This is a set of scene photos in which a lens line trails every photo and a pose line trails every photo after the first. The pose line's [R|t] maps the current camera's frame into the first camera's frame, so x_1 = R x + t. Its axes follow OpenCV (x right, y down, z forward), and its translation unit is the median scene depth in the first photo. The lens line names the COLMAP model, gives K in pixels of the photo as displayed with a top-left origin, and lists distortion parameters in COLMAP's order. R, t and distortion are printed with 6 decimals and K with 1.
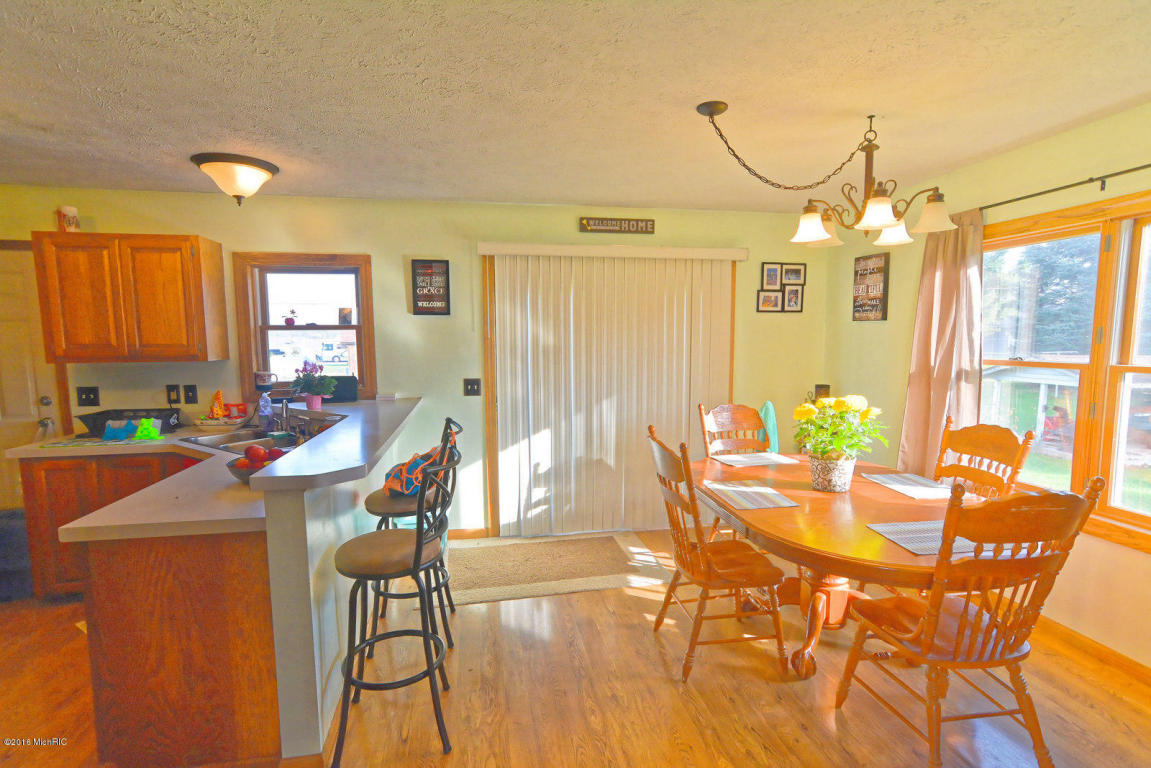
lens RADIAL K [[559.2, 0, 575.5], [0, 559.2, 395.9], [0, 0, 1]] dist [-0.020270, 0.016690]
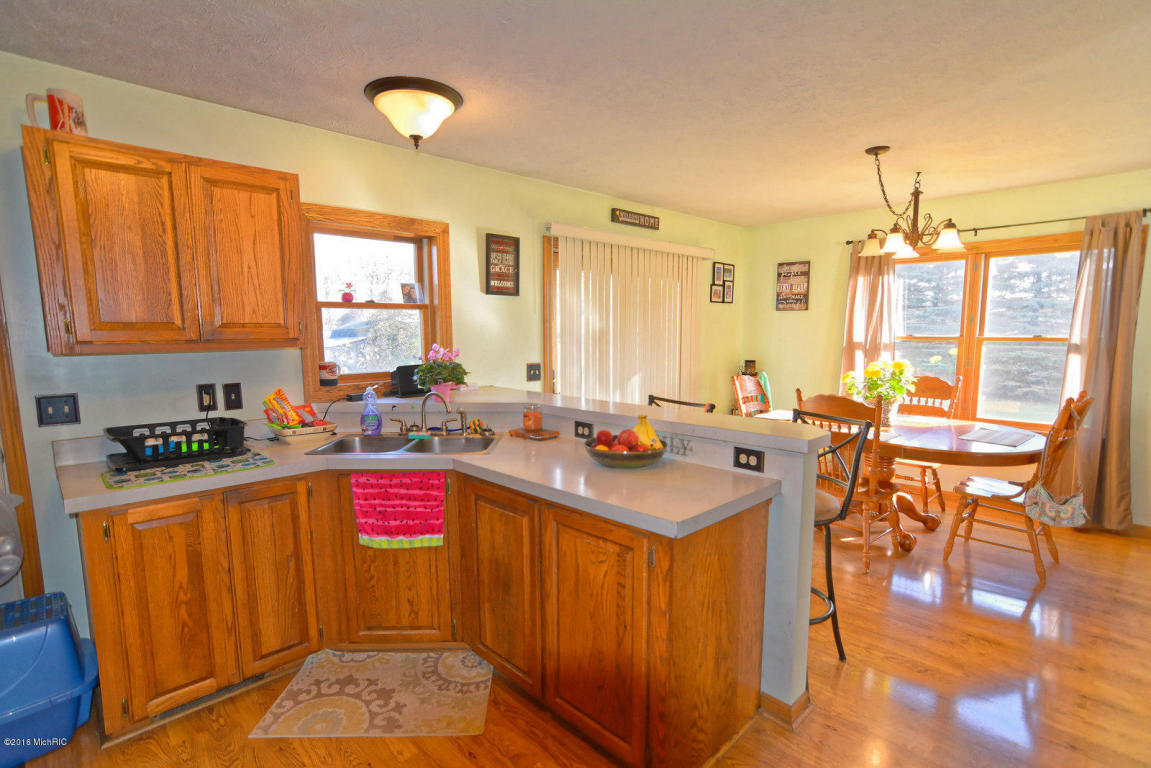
lens RADIAL K [[559.2, 0, 575.5], [0, 559.2, 395.9], [0, 0, 1]] dist [-0.020270, 0.016690]
pose [[0.830176, -0.065422, 0.553650, -0.682972], [0.058317, 0.997833, 0.030466, 0.000246], [-0.554443, 0.006995, 0.832192, 0.164047]]
